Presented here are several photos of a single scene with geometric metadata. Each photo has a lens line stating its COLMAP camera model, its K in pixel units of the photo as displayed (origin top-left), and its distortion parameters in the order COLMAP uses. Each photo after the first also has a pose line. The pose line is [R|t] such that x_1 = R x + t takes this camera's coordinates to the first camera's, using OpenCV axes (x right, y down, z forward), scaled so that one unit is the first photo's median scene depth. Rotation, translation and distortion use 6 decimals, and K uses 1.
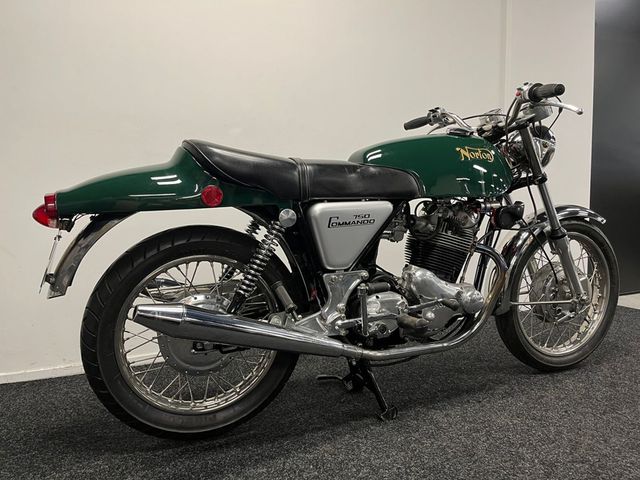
lens RADIAL K [[489.9, 0, 320.1], [0, 489.9, 241.0], [0, 0, 1]] dist [0.033206, -0.018502]
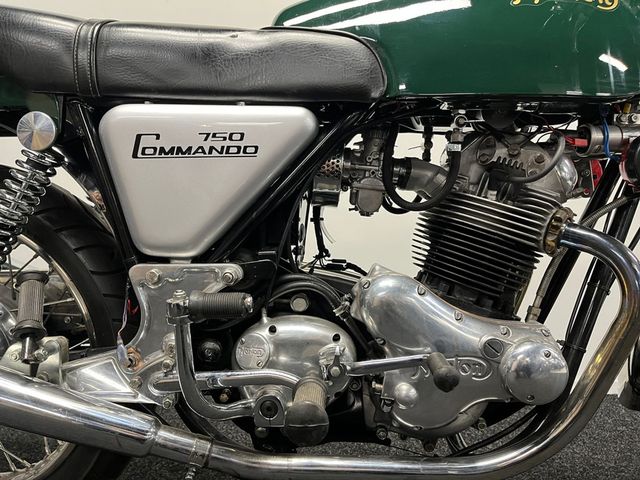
lens RADIAL K [[489.9, 0, 320.4], [0, 489.9, 238.3], [0, 0, 1]] dist [0.033206, -0.018502]
pose [[0.918104, 0.048659, -0.393340, 0.324744], [-0.062727, 0.997766, -0.022980, 0.041711], [0.391343, 0.045771, 0.919106, 0.616888]]
